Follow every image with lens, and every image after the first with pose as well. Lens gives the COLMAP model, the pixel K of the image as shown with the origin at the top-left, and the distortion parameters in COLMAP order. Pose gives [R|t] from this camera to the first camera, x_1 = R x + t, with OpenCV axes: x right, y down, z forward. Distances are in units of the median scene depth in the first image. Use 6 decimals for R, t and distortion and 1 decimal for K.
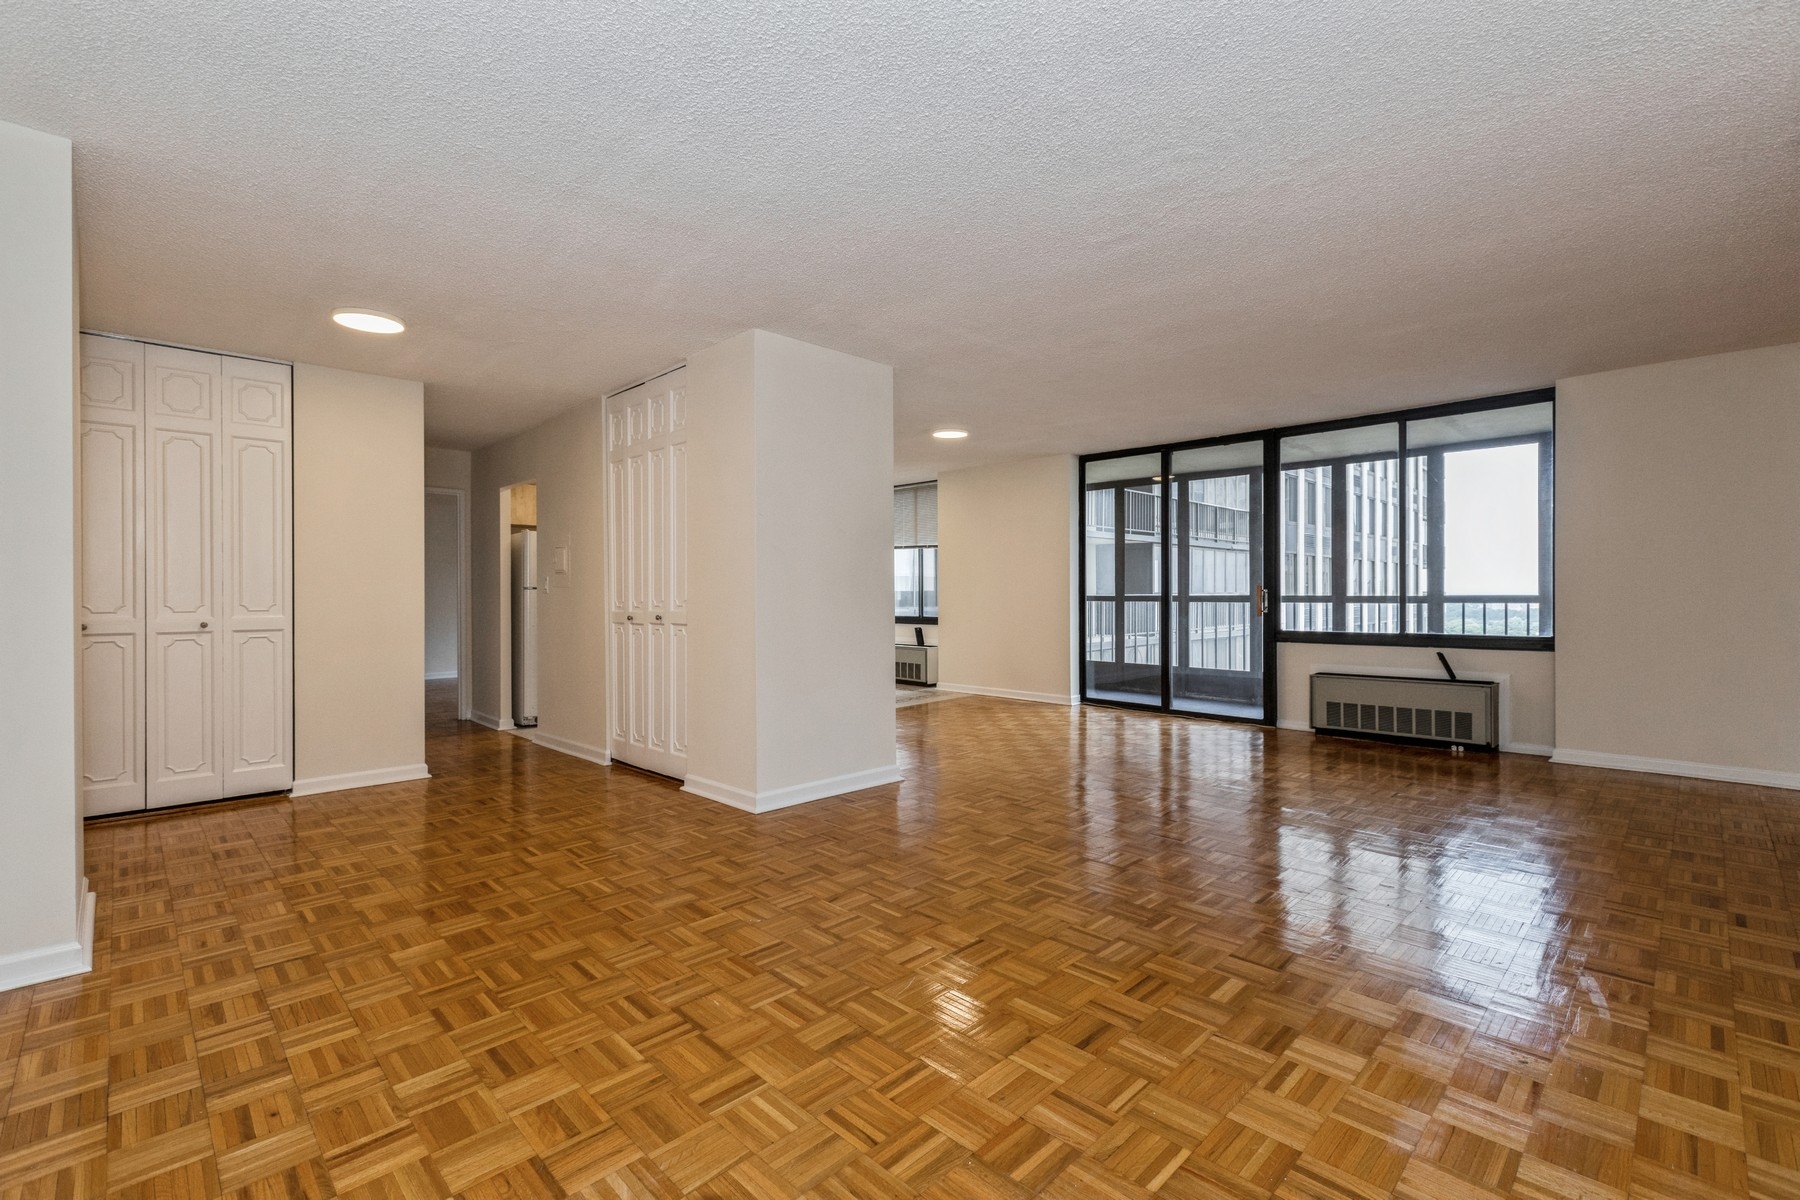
lens RADIAL K [[794.0, 0, 896.1], [0, 794.0, 597.0], [0, 0, 1]] dist [-0.000310, 0.000193]
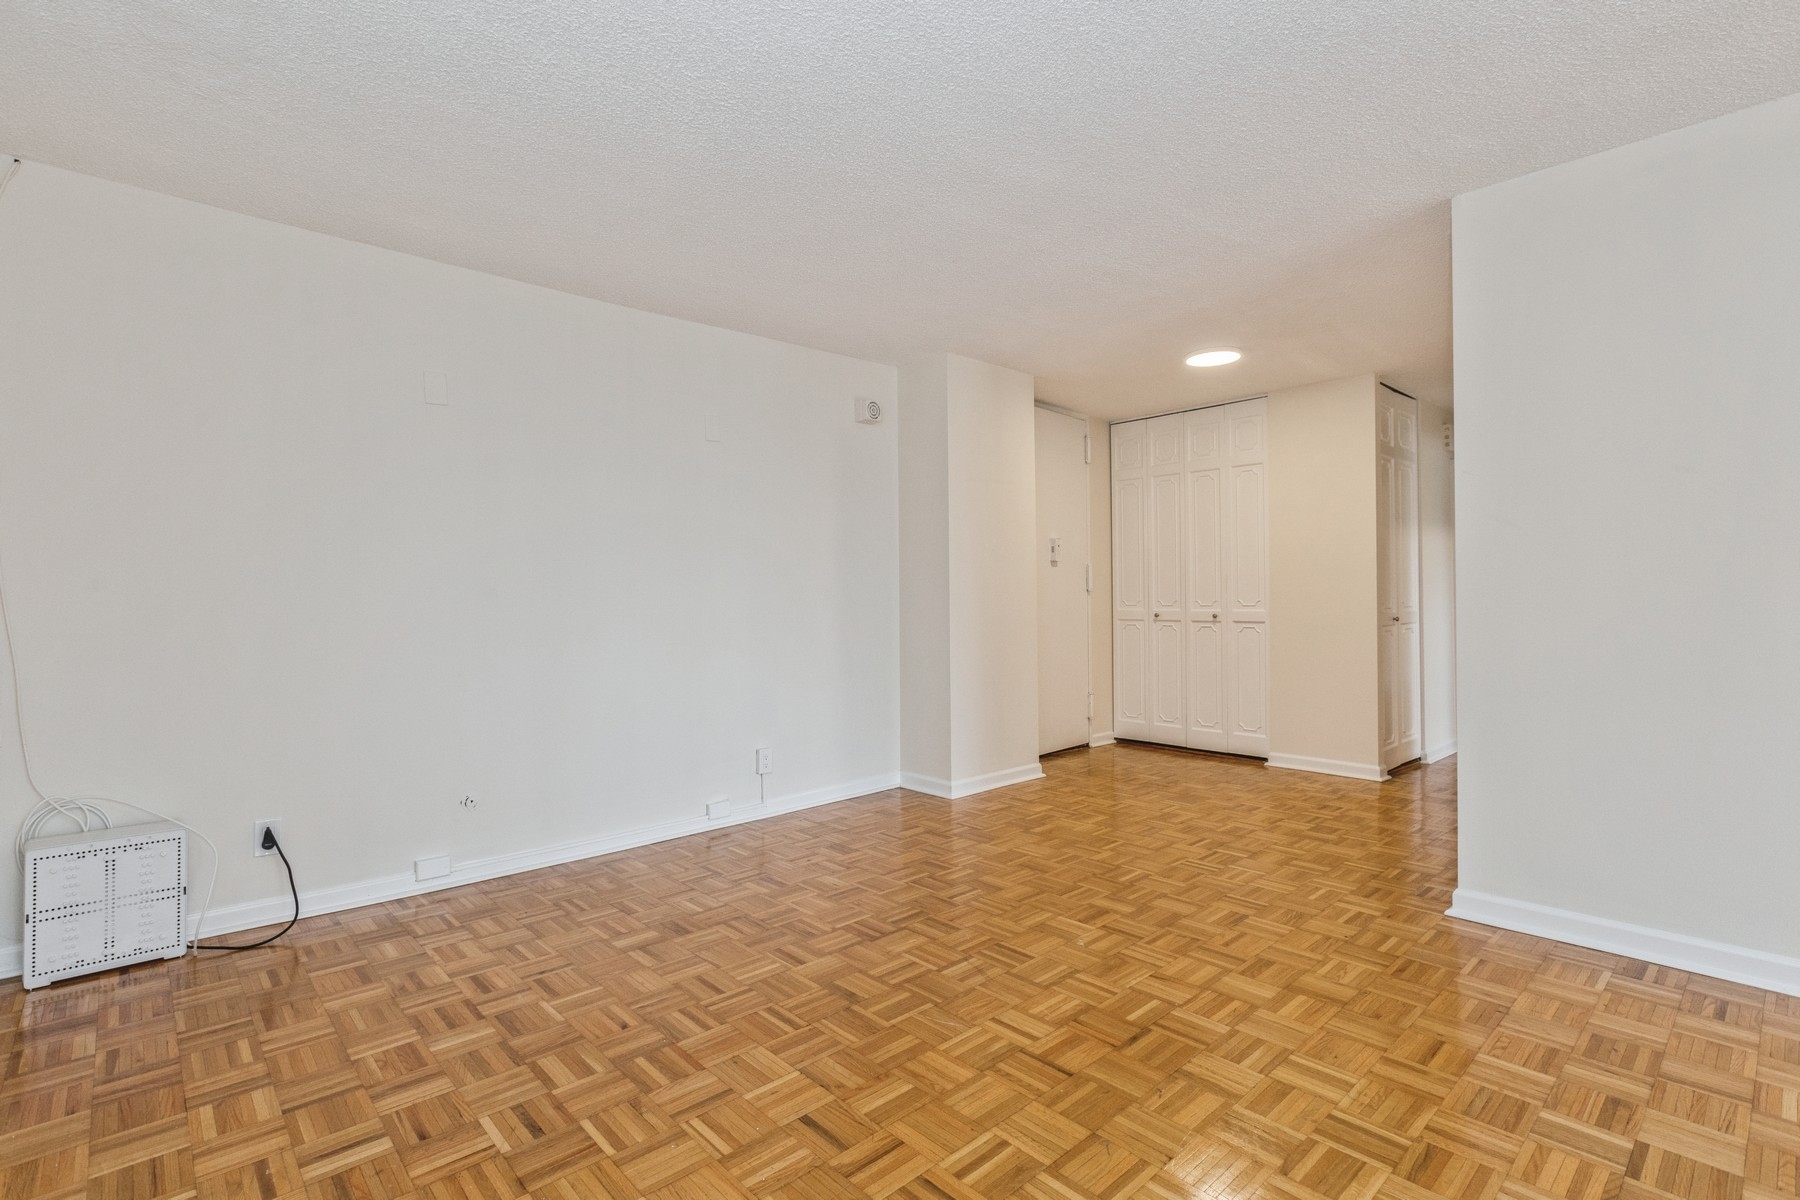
lens RADIAL K [[846.2, 0, 896.6], [0, 846.2, 593.6], [0, 0, 1]] dist [-0.002288, -0.000228]
pose [[-0.031488, 0.000342, -0.999504, 0.414312], [0.004422, 0.999990, 0.000203, -0.003624], [0.999494, -0.004414, -0.031489, 0.405790]]
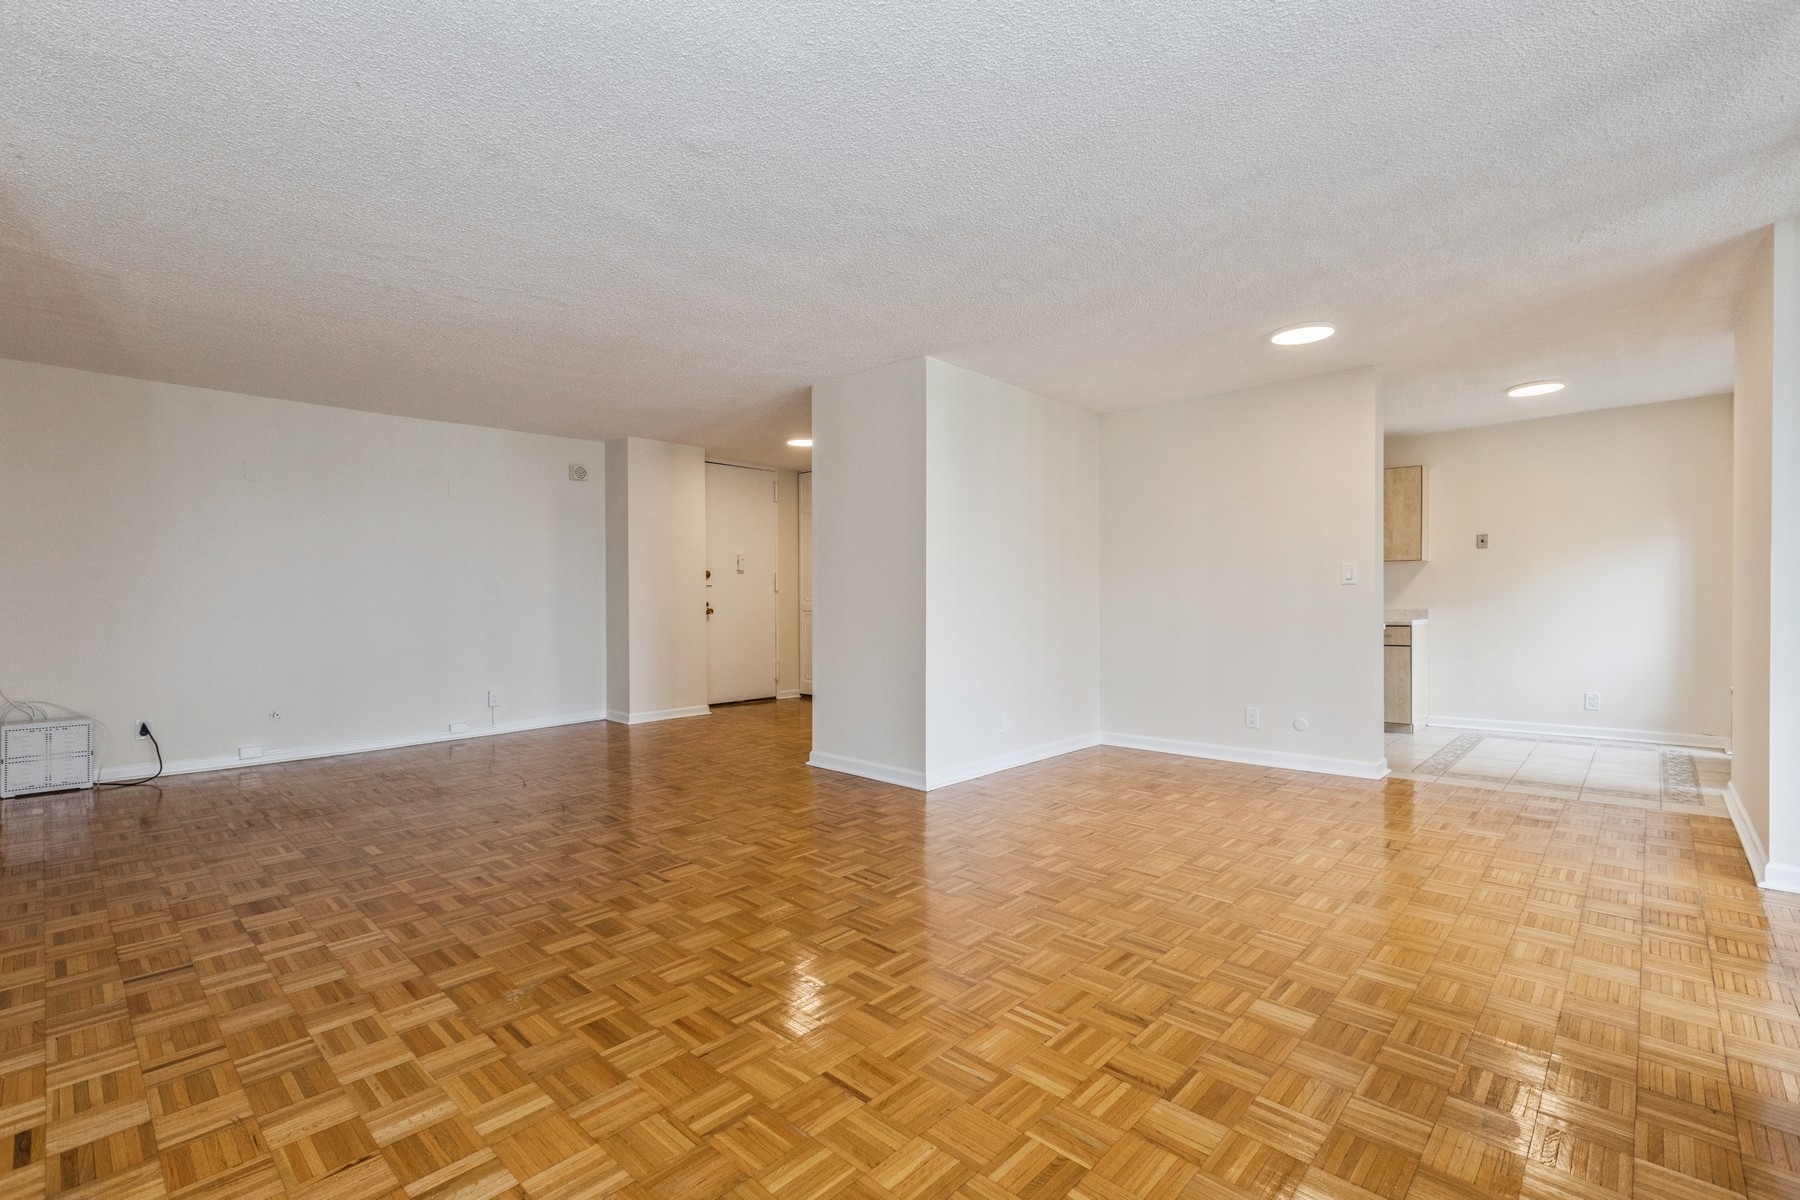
lens RADIAL K [[794.0, 0, 896.1], [0, 794.0, 597.0], [0, 0, 1]] dist [-0.000310, 0.000193]
pose [[0.037479, 0.007798, -0.999267, 0.822511], [0.000455, 0.999969, 0.007821, -0.006311], [0.999297, -0.000748, 0.037474, 0.809667]]
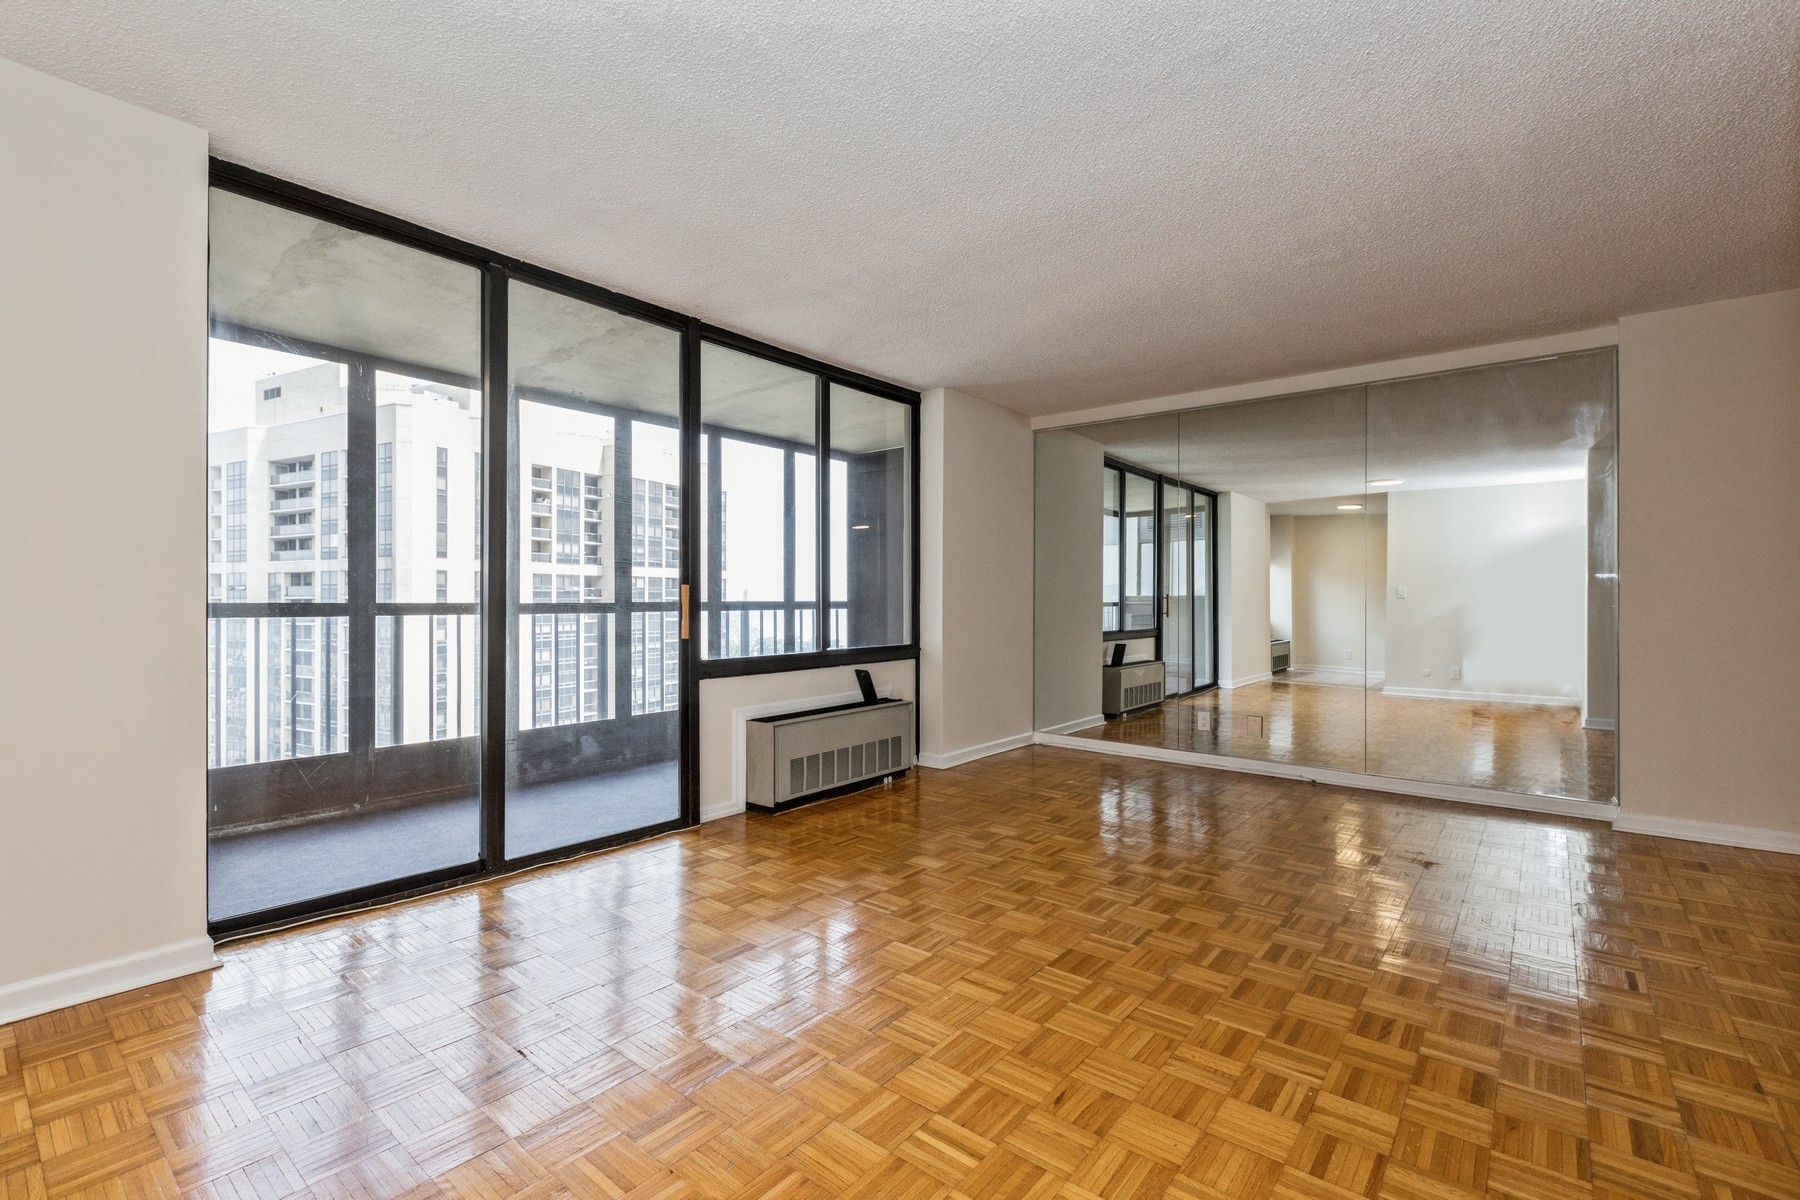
lens RADIAL K [[796.4, 0, 890.8], [0, 796.4, 601.9], [0, 0, 1]] dist [0.000422, 0.000068]
pose [[-0.108663, 0.002108, 0.994076, -0.152732], [0.002082, 0.999996, -0.001893, -0.000353], [-0.994076, 0.001864, -0.108667, 1.101514]]
